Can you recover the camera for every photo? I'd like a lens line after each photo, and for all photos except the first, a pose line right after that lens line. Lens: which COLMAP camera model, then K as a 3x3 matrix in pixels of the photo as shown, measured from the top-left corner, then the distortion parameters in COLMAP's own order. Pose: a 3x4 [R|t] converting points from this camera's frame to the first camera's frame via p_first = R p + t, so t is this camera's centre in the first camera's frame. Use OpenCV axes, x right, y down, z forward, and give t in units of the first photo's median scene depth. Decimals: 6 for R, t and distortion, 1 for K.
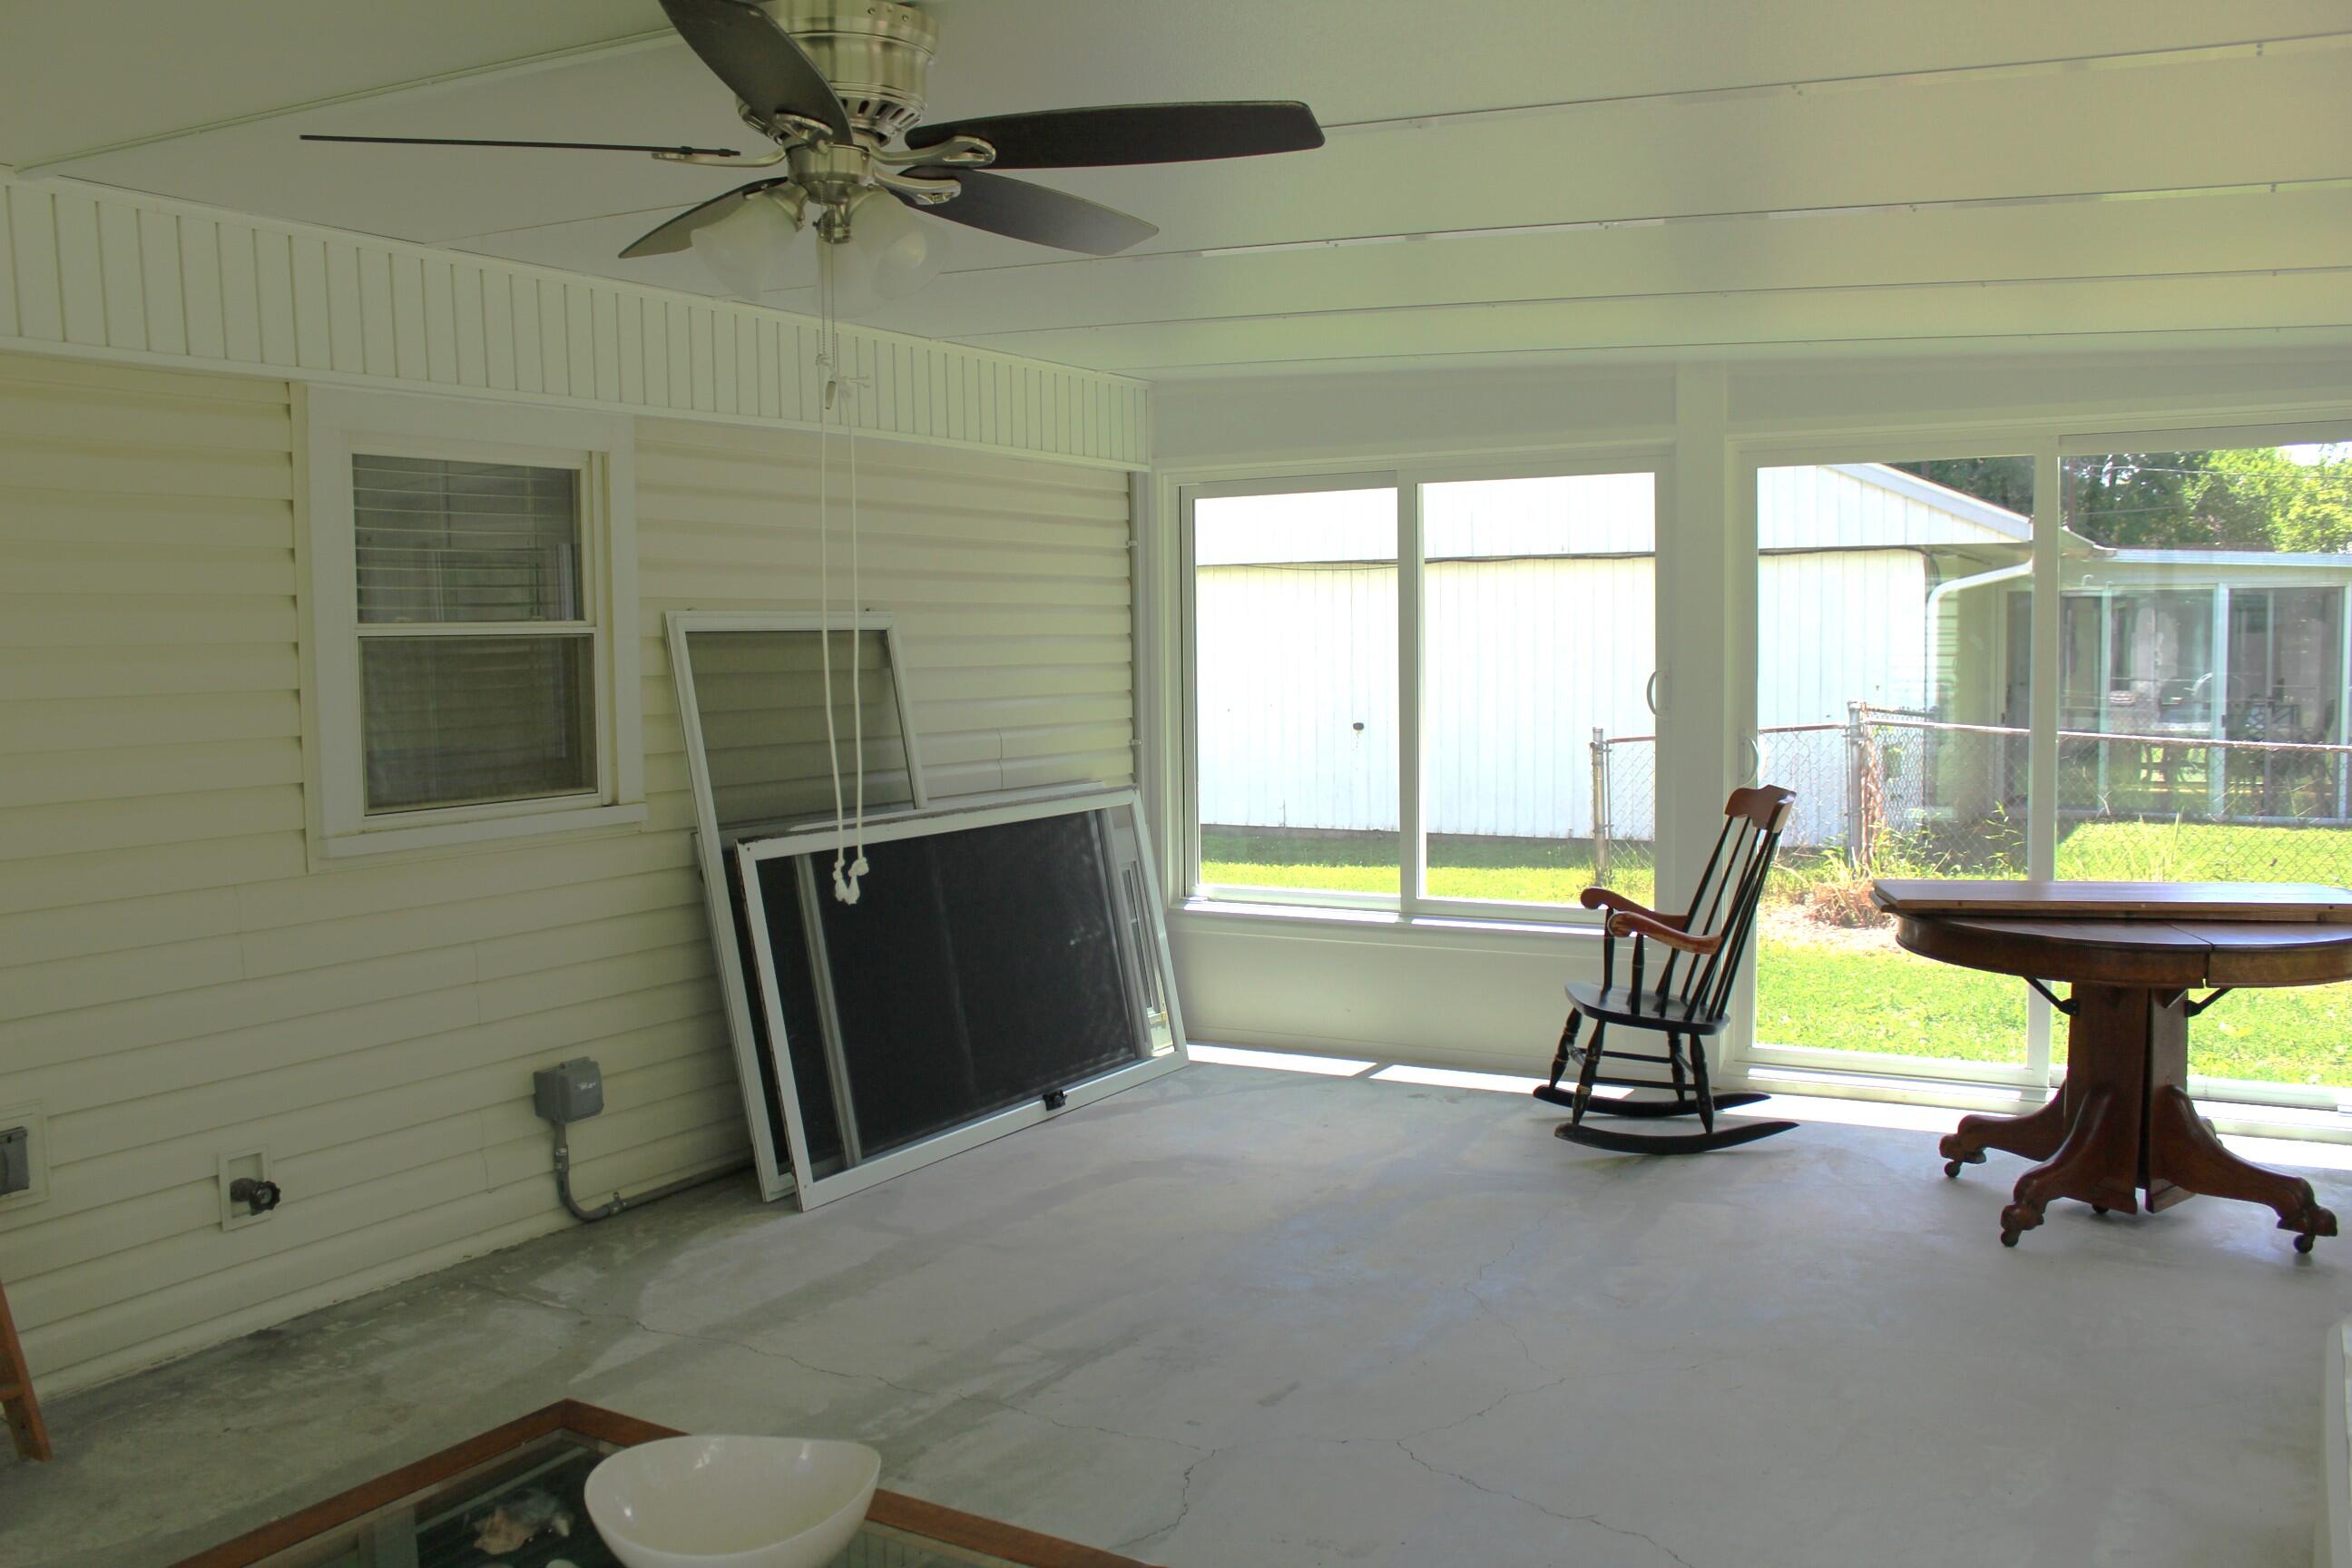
lens RADIAL K [[1979.4, 0, 1167.4], [0, 1979.4, 789.1], [0, 0, 1]] dist [-0.156585, 0.138546]
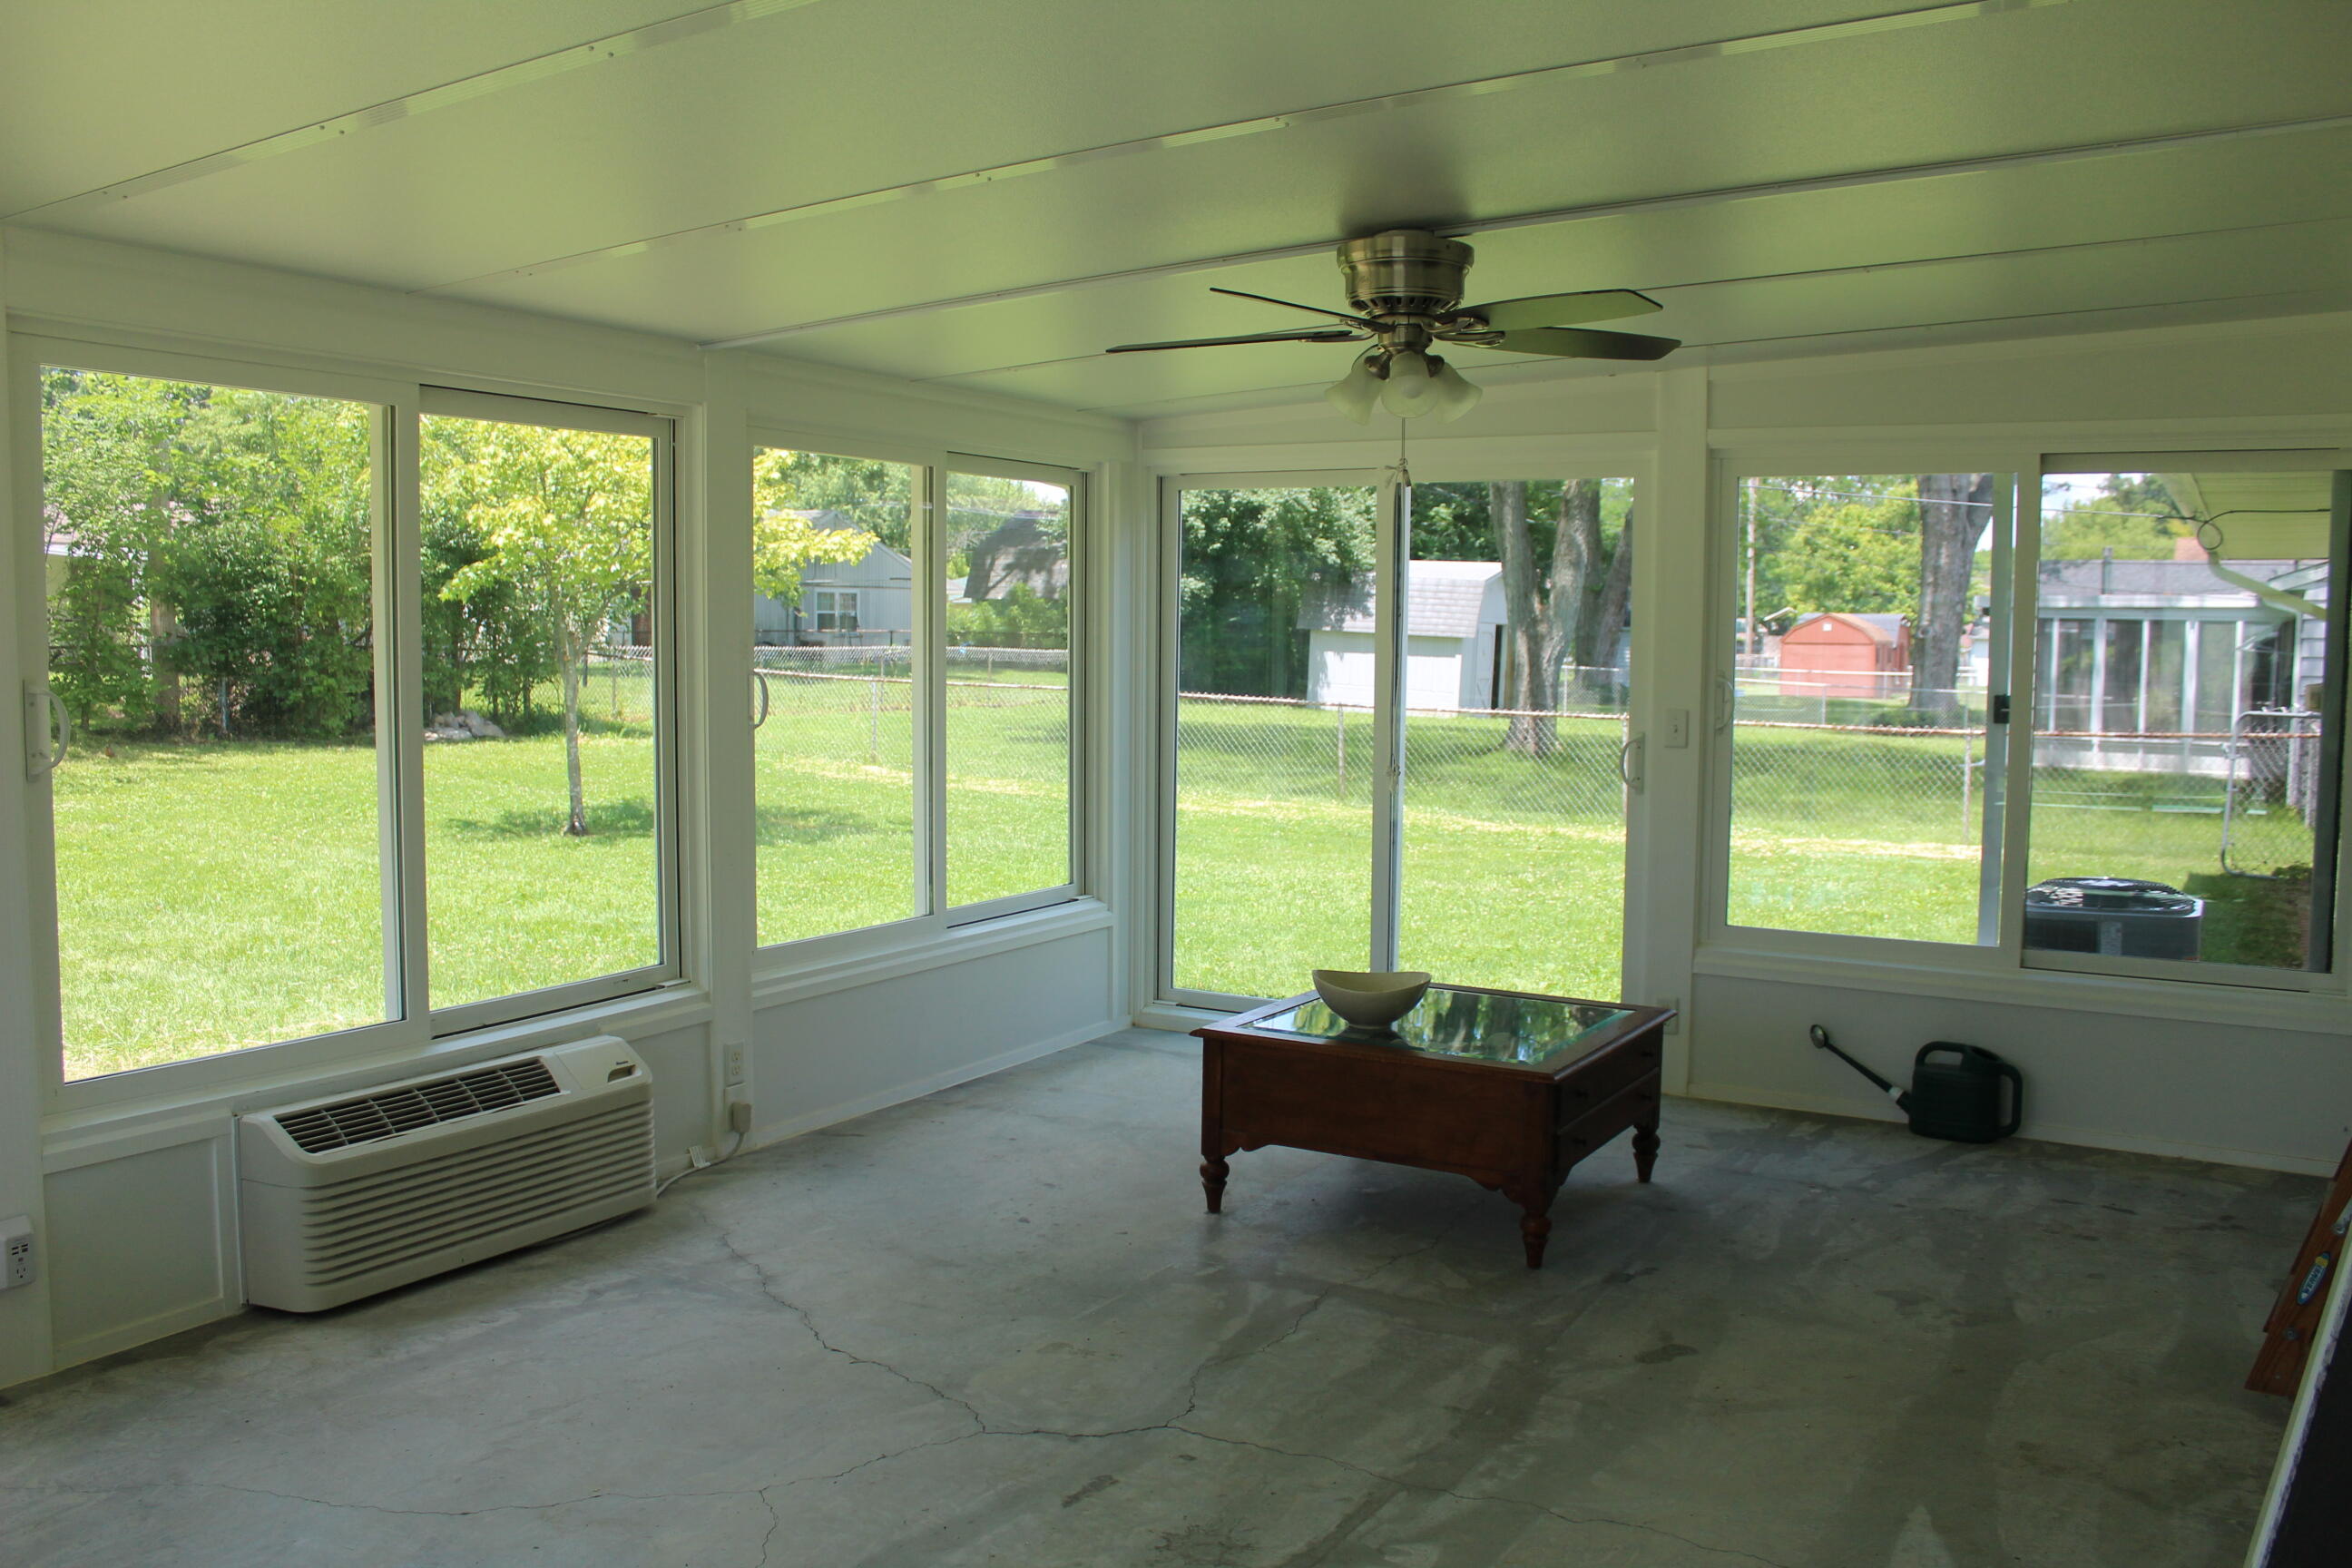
lens RADIAL K [[1979.4, 0, 1167.4], [0, 1979.4, 789.1], [0, 0, 1]] dist [-0.156585, 0.138546]
pose [[-0.999920, 0.007197, -0.010367, 0.024973], [0.005384, 0.986216, 0.165373, -0.125942], [0.011414, 0.165304, -0.986177, 1.545633]]
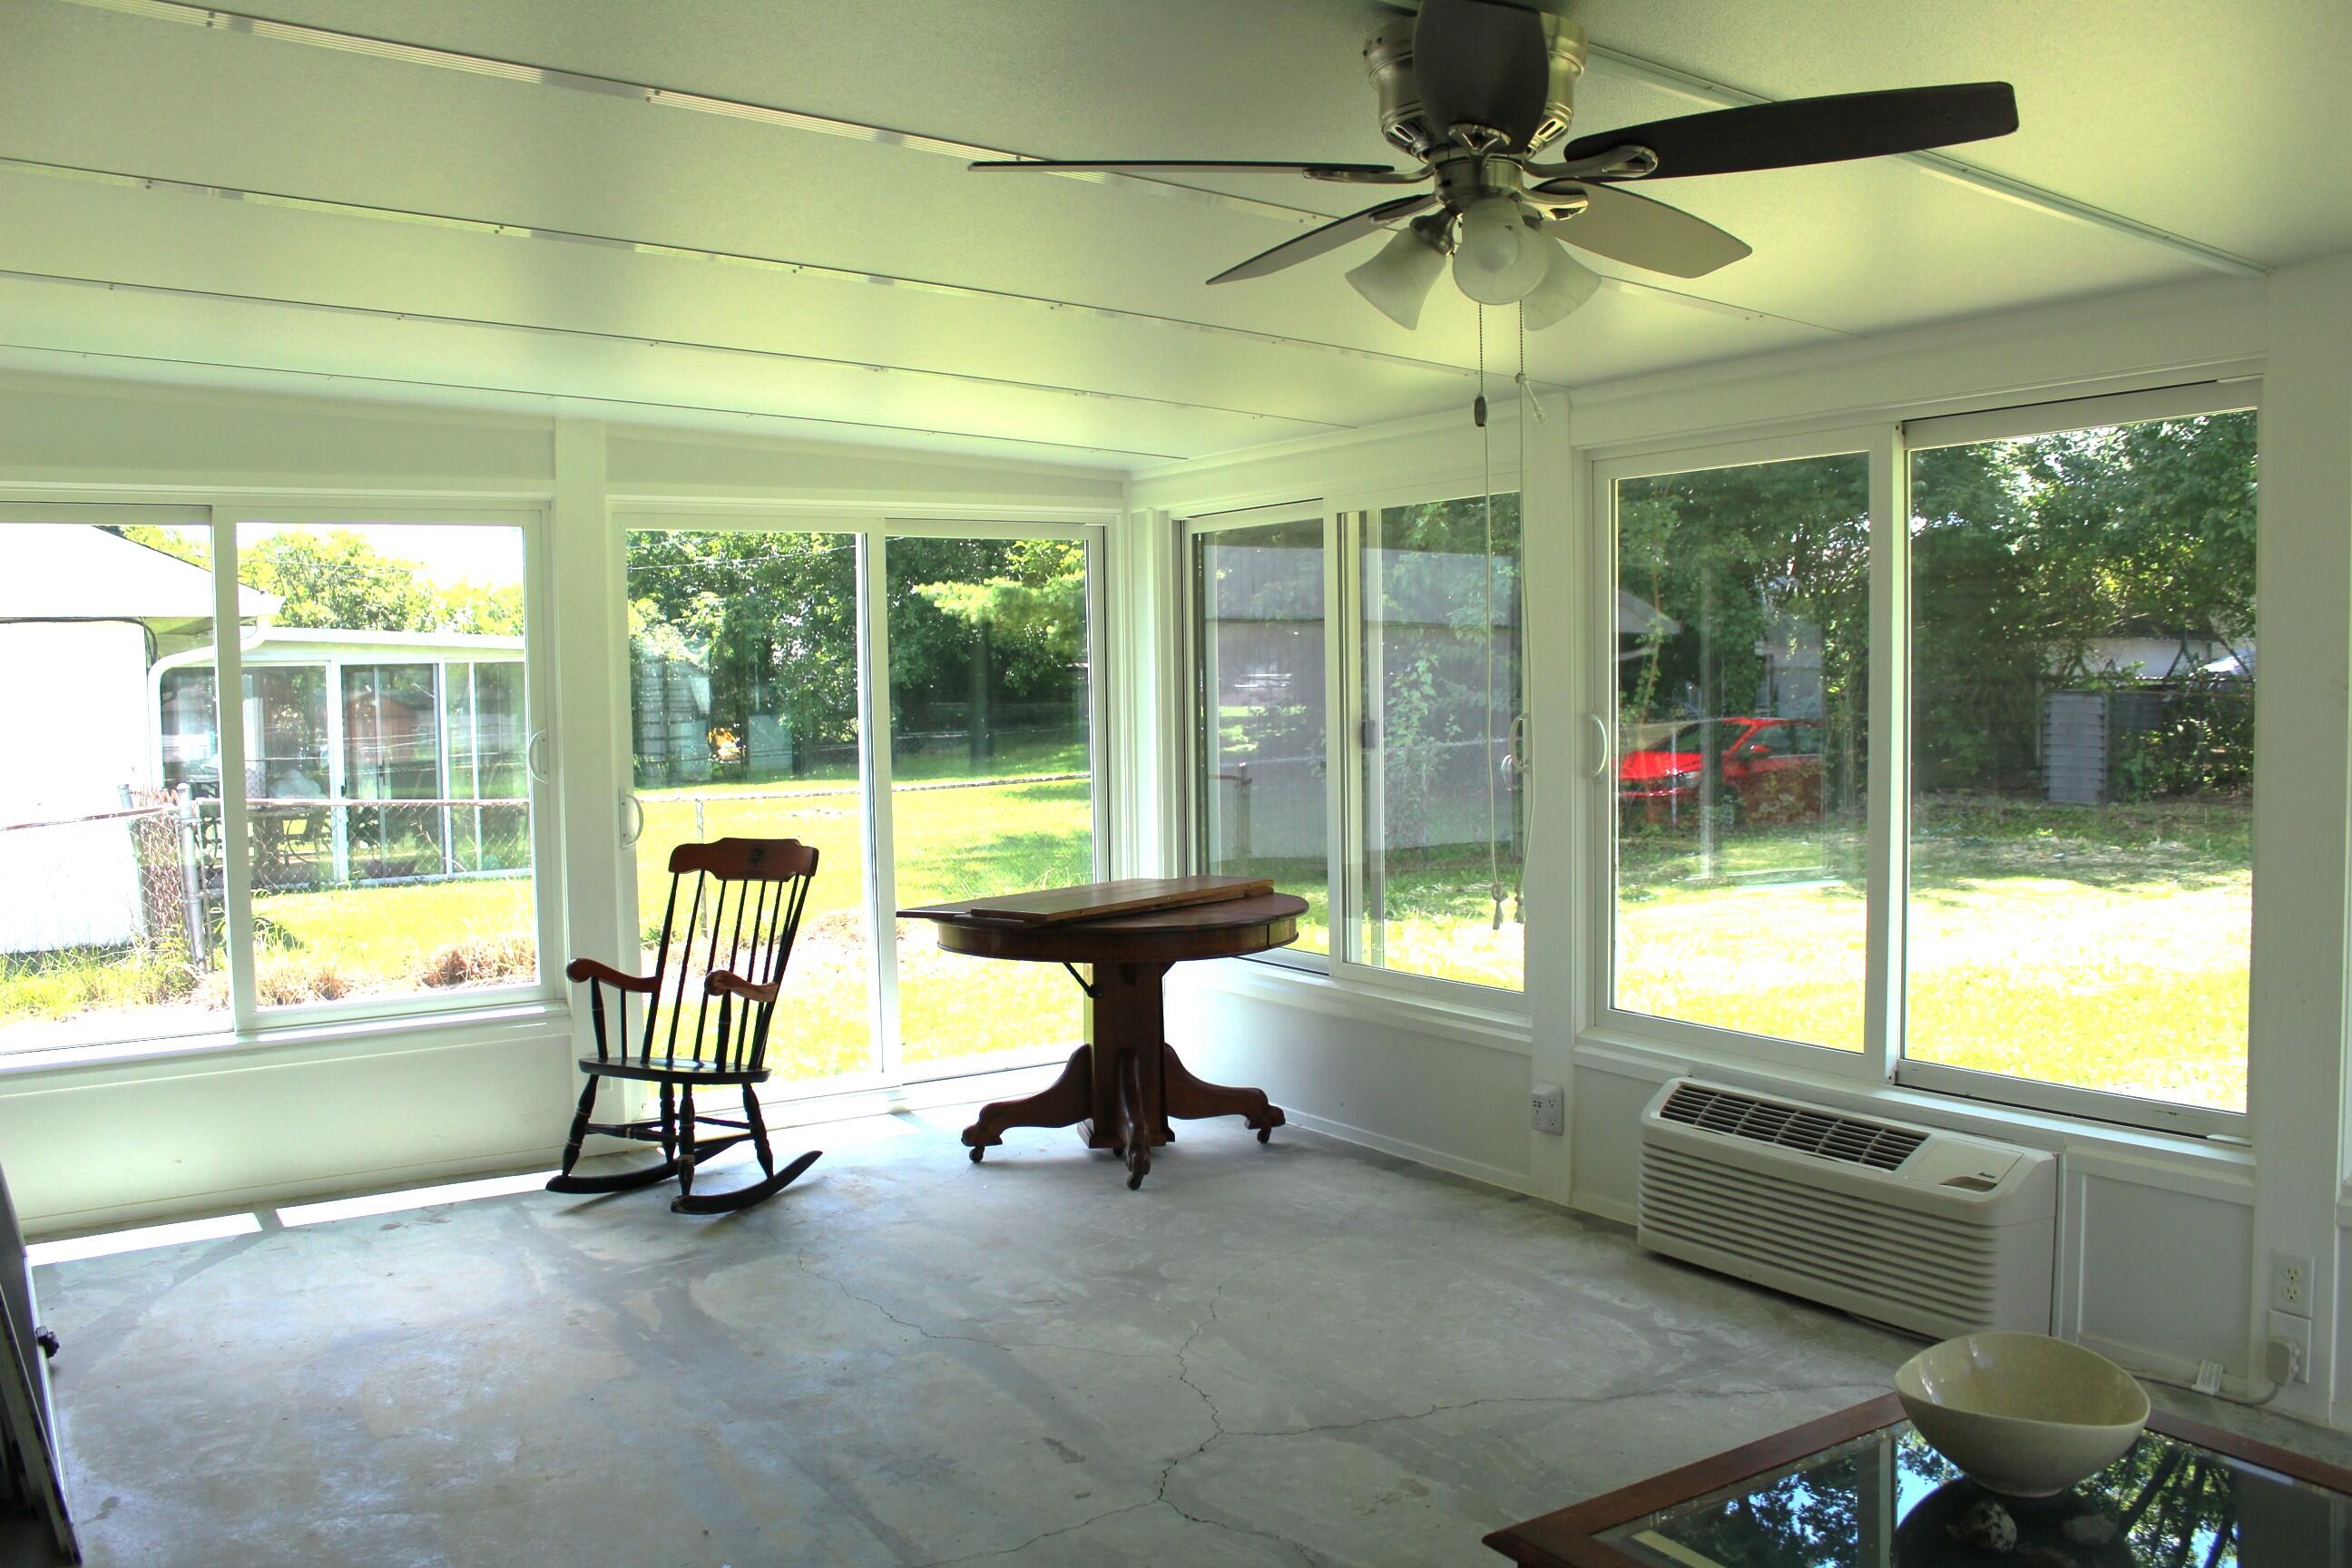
lens RADIAL K [[1979.4, 0, 1167.4], [0, 1979.4, 789.1], [0, 0, 1]] dist [-0.156585, 0.138546]
pose [[0.443244, -0.041964, 0.895418, -0.660819], [0.084244, 0.996433, 0.004997, -0.016628], [-0.892434, 0.073218, 0.445198, 0.422395]]
